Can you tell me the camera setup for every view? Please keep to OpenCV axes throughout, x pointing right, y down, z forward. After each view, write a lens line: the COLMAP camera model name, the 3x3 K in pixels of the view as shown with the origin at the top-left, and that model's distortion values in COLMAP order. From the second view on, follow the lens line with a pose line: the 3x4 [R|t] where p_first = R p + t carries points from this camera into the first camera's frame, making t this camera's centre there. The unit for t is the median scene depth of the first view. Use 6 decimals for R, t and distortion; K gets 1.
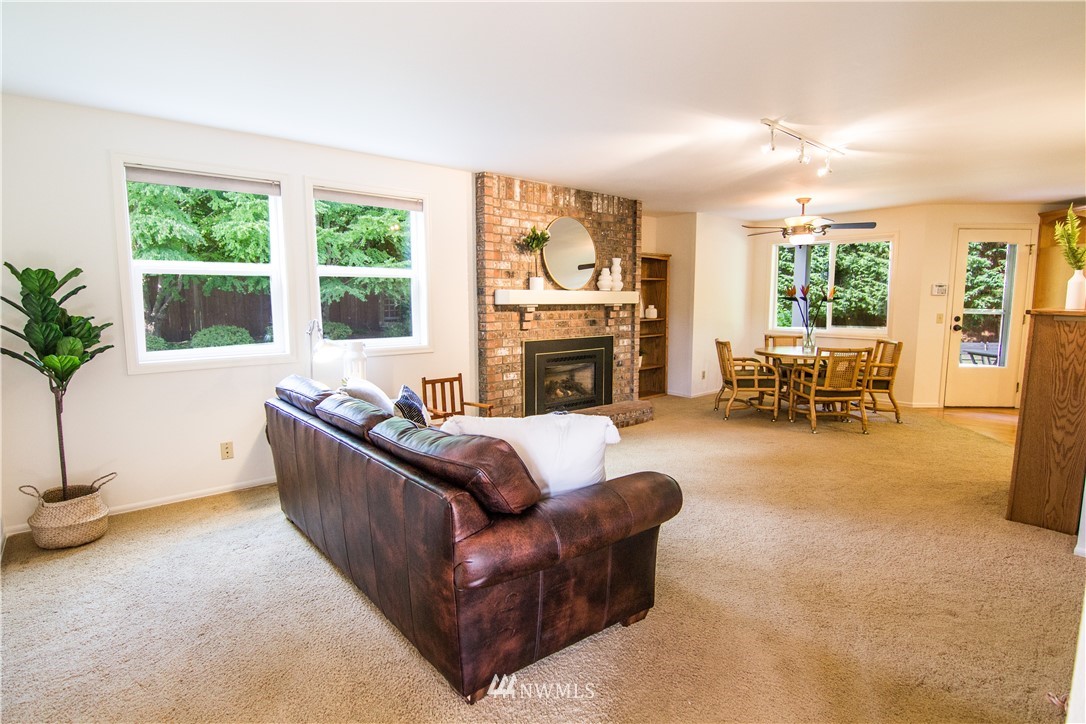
lens RADIAL K [[553.2, 0, 544.9], [0, 553.2, 362.8], [0, 0, 1]] dist [-0.024322, -0.001000]
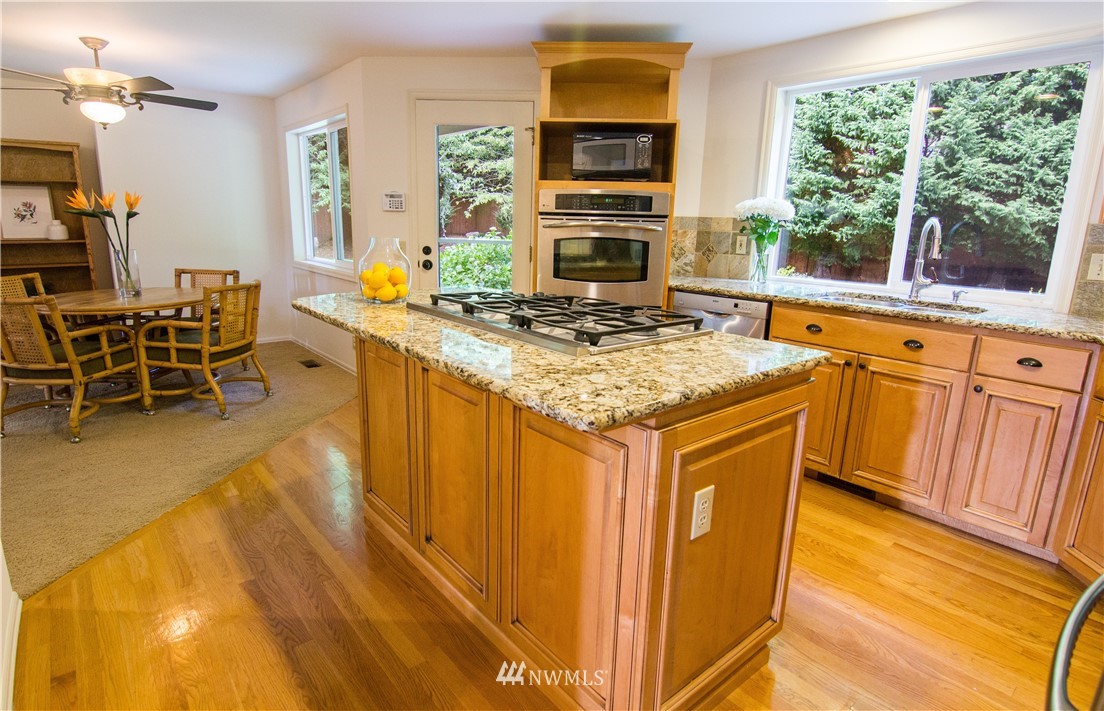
lens RADIAL K [[574.5, 0, 549.9], [0, 574.5, 356.0], [0, 0, 1]] dist [-0.011211, -0.000550]
pose [[0.999368, 0.031185, -0.017063, 0.926365], [-0.029116, 0.993458, 0.110423, -0.037208], [0.020395, -0.109857, 0.993738, 0.336817]]
